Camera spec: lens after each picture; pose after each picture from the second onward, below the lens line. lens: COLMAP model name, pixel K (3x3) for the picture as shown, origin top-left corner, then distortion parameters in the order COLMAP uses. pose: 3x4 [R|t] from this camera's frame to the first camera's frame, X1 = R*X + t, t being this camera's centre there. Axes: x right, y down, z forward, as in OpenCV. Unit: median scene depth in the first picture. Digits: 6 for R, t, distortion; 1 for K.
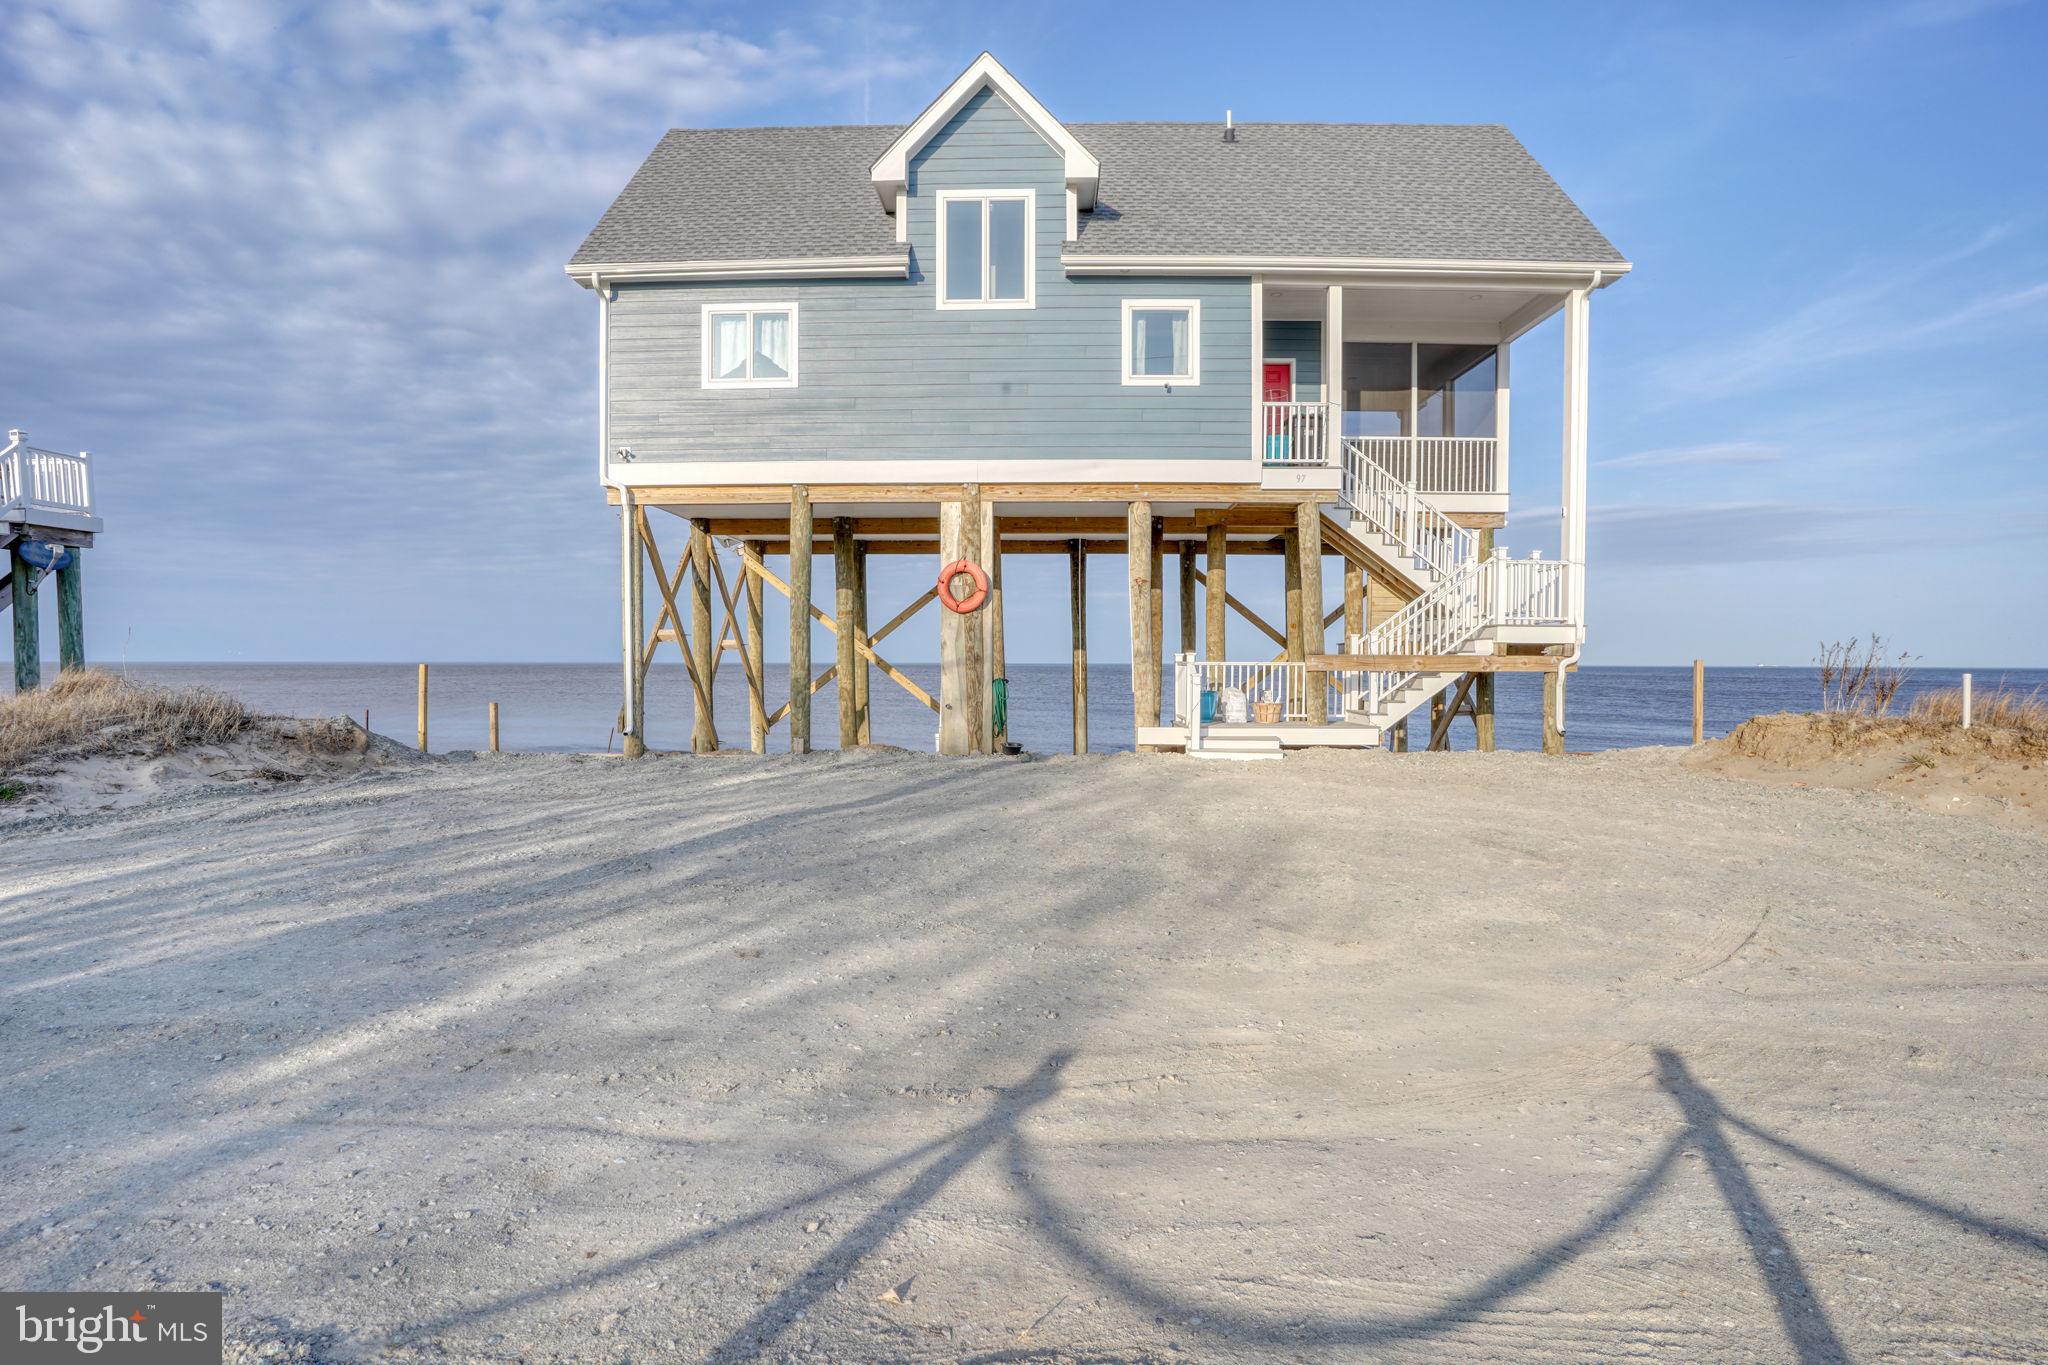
lens RADIAL K [[1021.4, 0, 1026.7], [0, 1021.4, 712.7], [0, 0, 1]] dist [-0.061896, 0.018443]
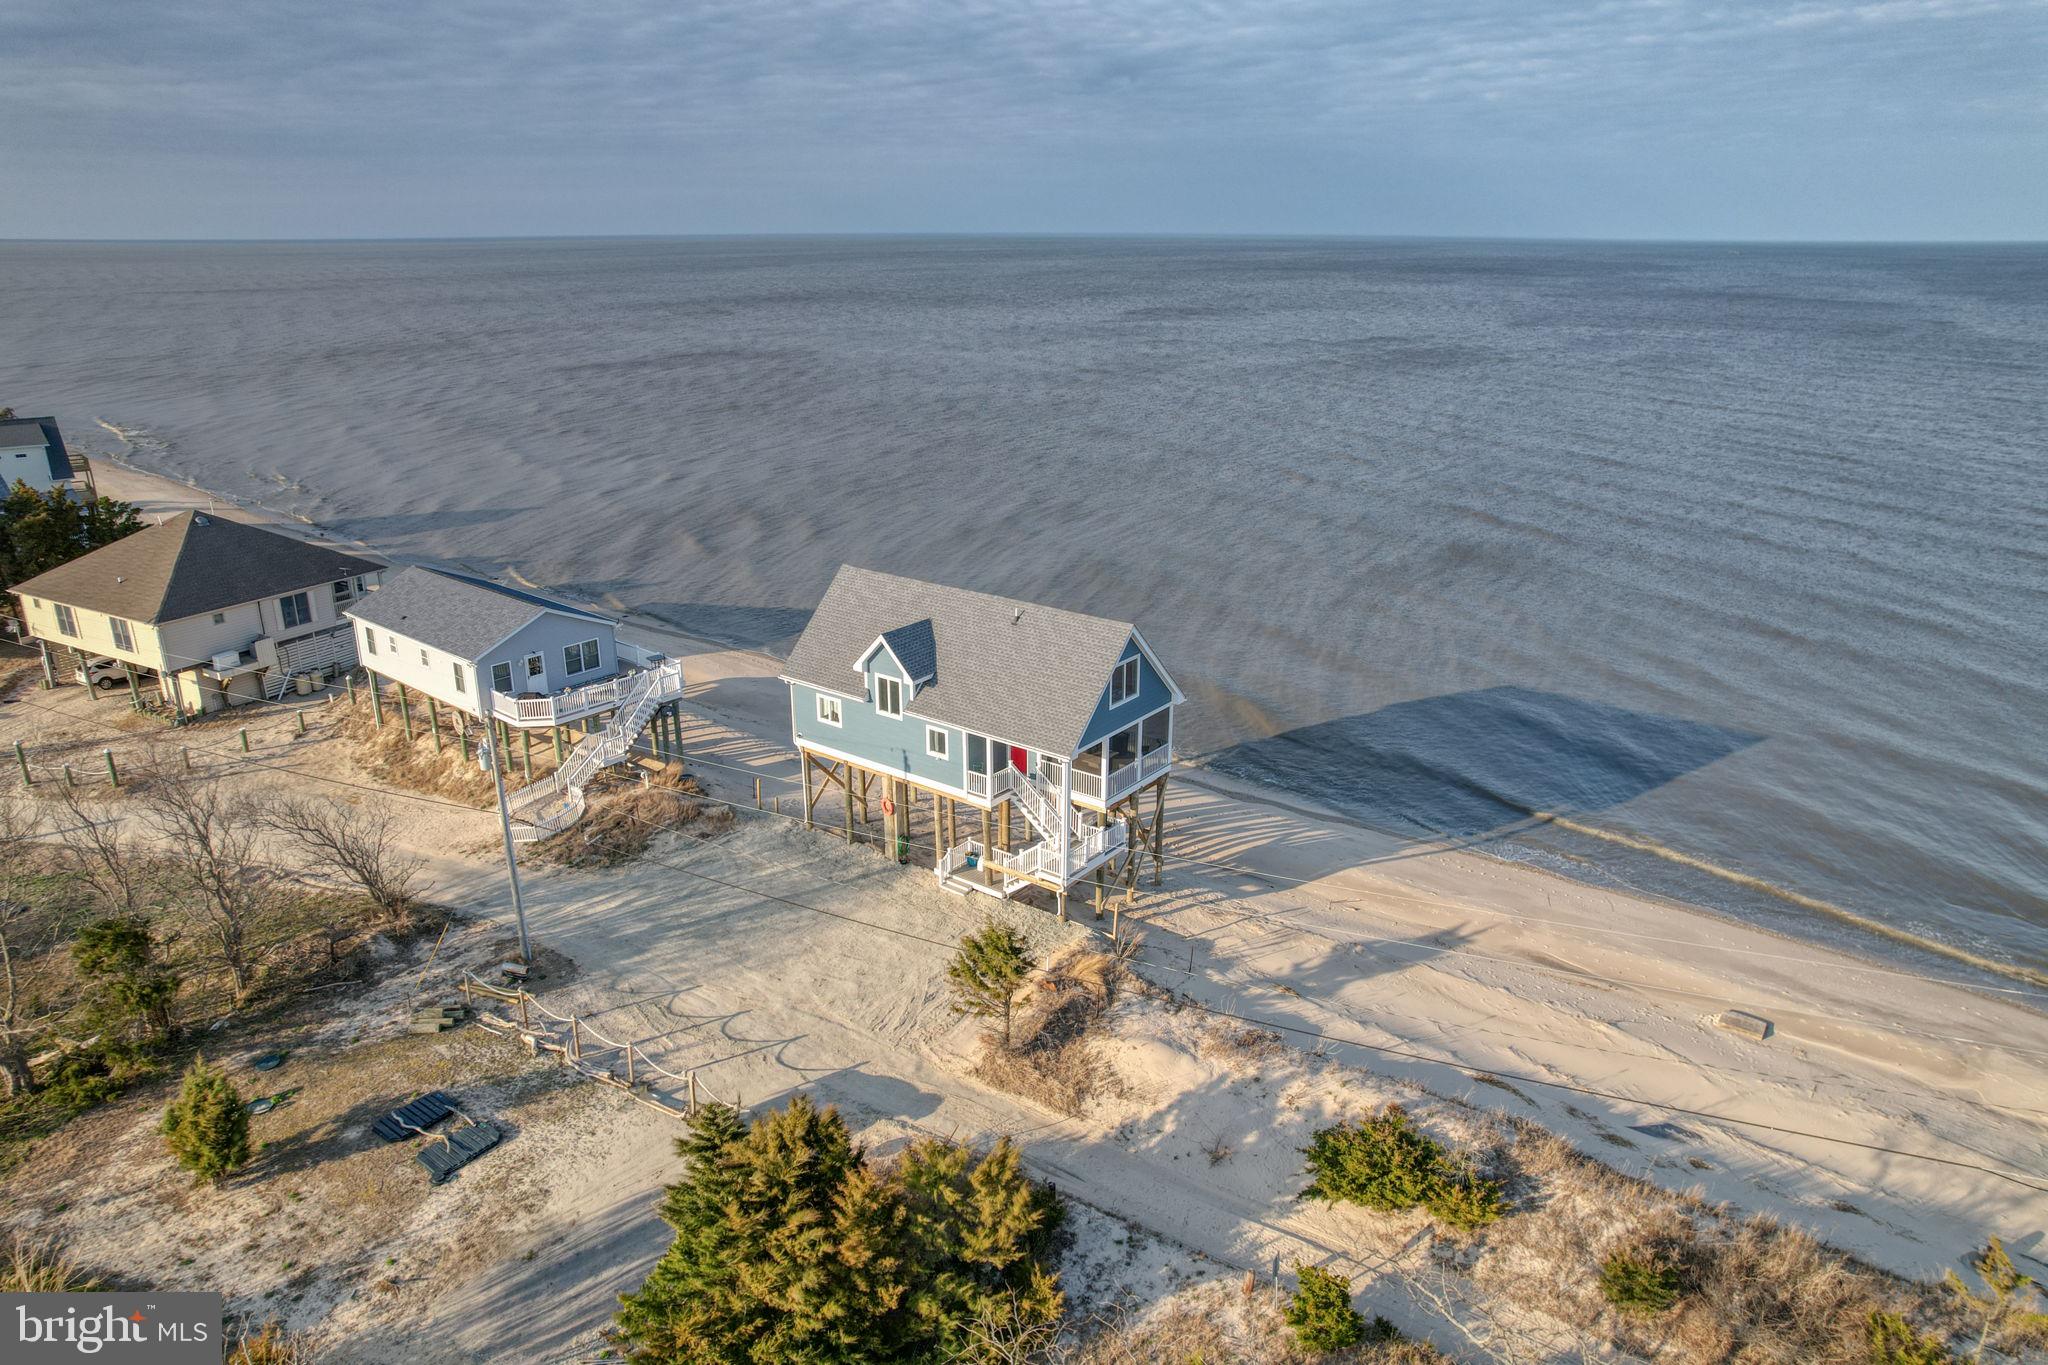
lens RADIAL K [[1316.0, 0, 1016.4], [0, 1316.0, 685.9], [0, 0, 1]] dist [-0.075803, 0.060439]
pose [[0.803859, 0.193159, -0.562584, 2.241975], [-0.027120, 0.956723, 0.289733, -1.528041], [0.594202, -0.217647, 0.774309, -1.560879]]
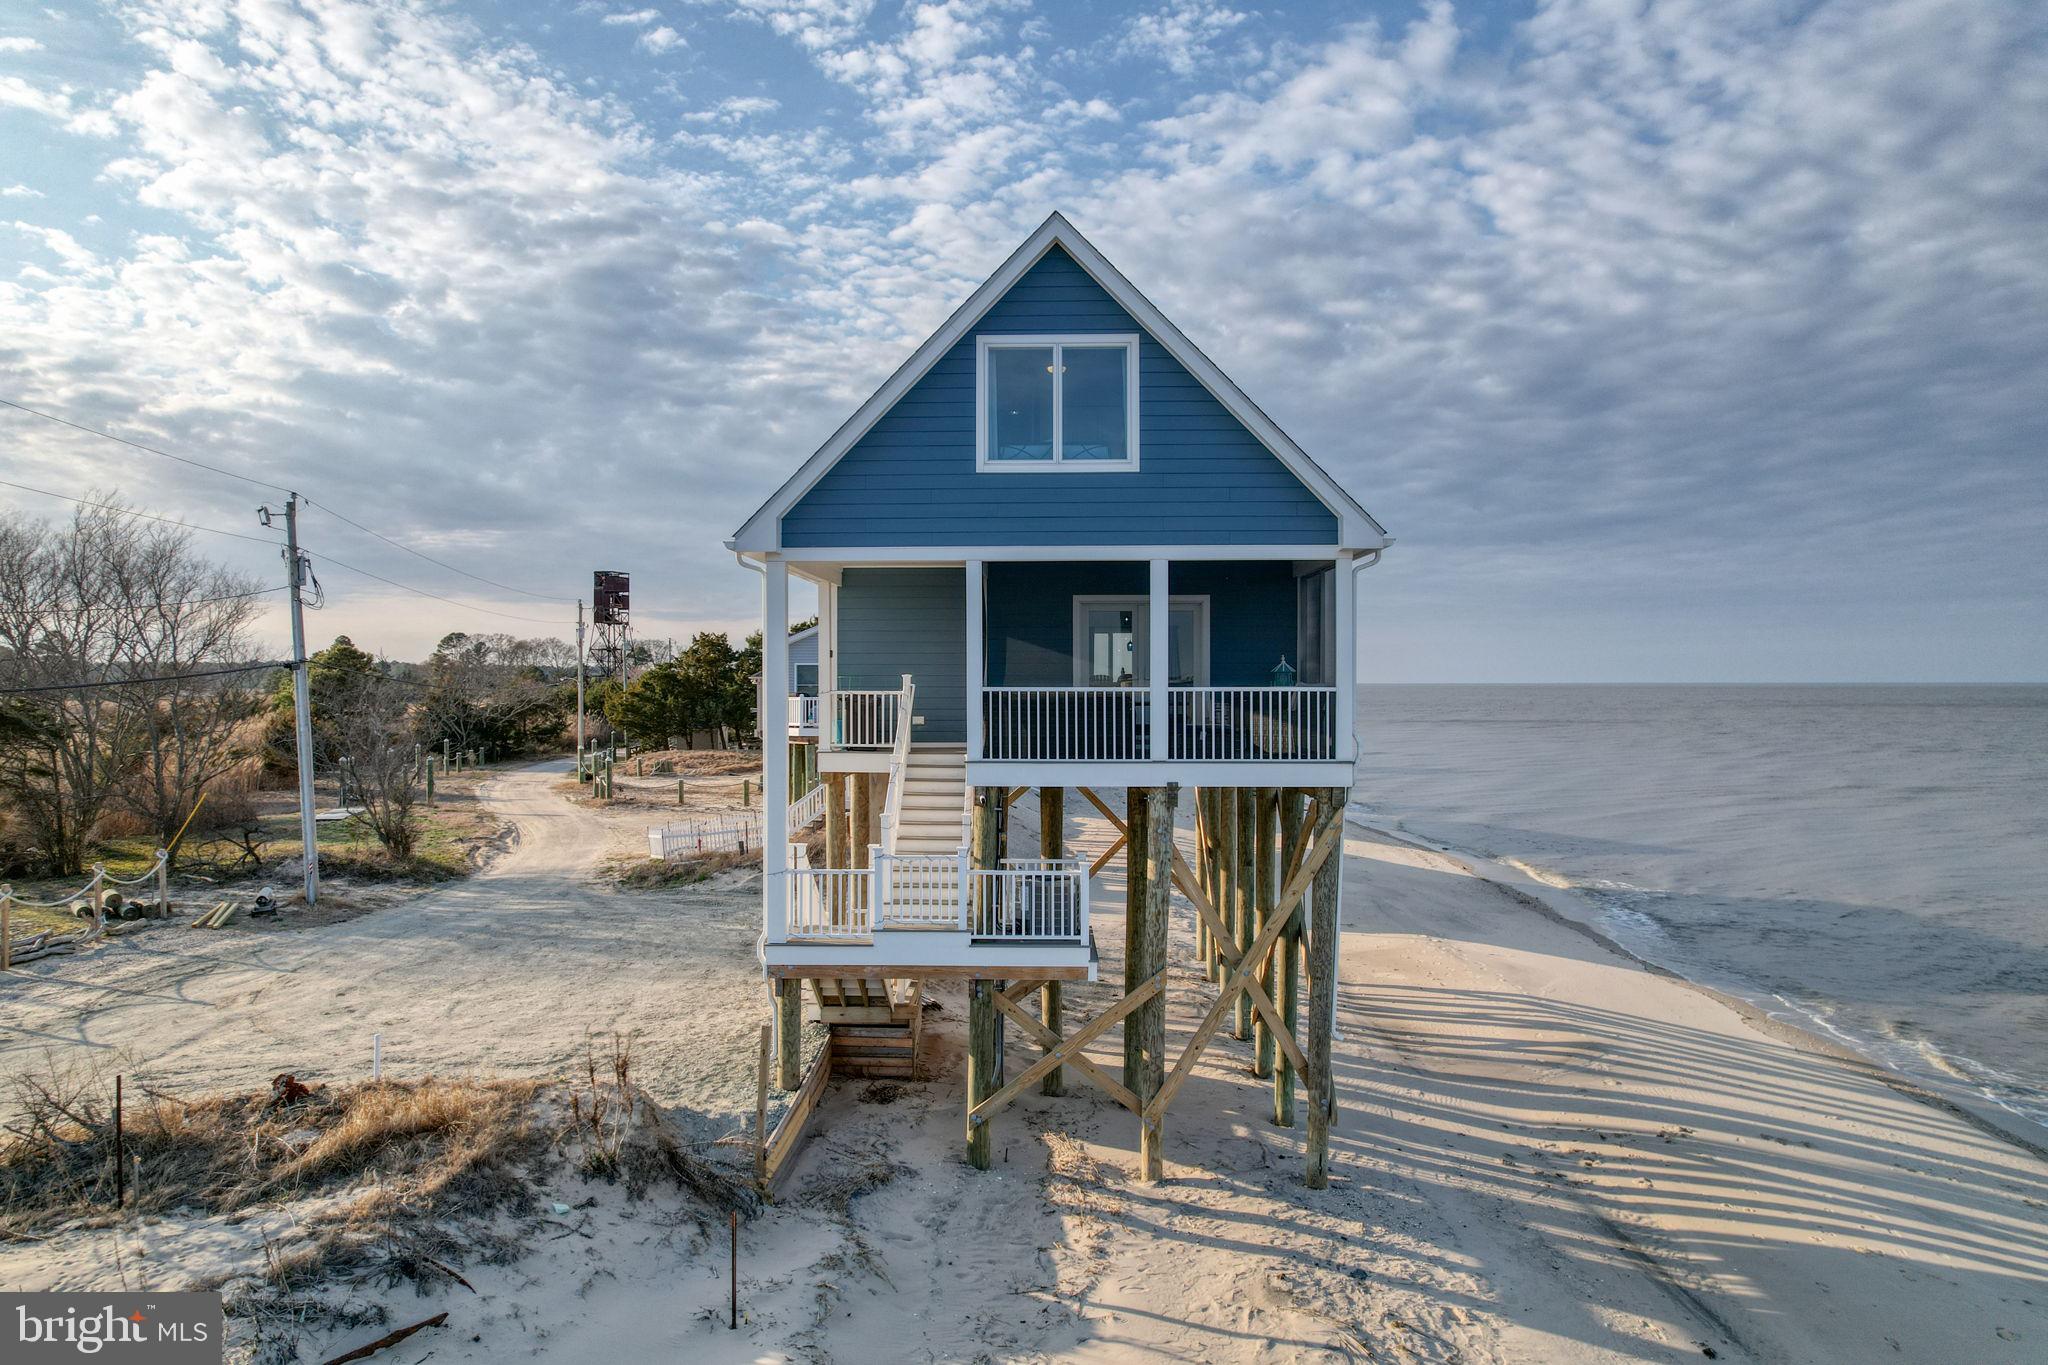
lens RADIAL K [[1327.3, 0, 1024.0], [0, 1327.3, 682.5], [0, 0, 1]] dist [-0.083962, 0.075321]
pose [[-0.003530, 0.000821, -0.999993, 1.691025], [-0.044979, 0.998987, 0.000979, -0.323990], [0.998982, 0.044982, -0.003489, 1.216838]]
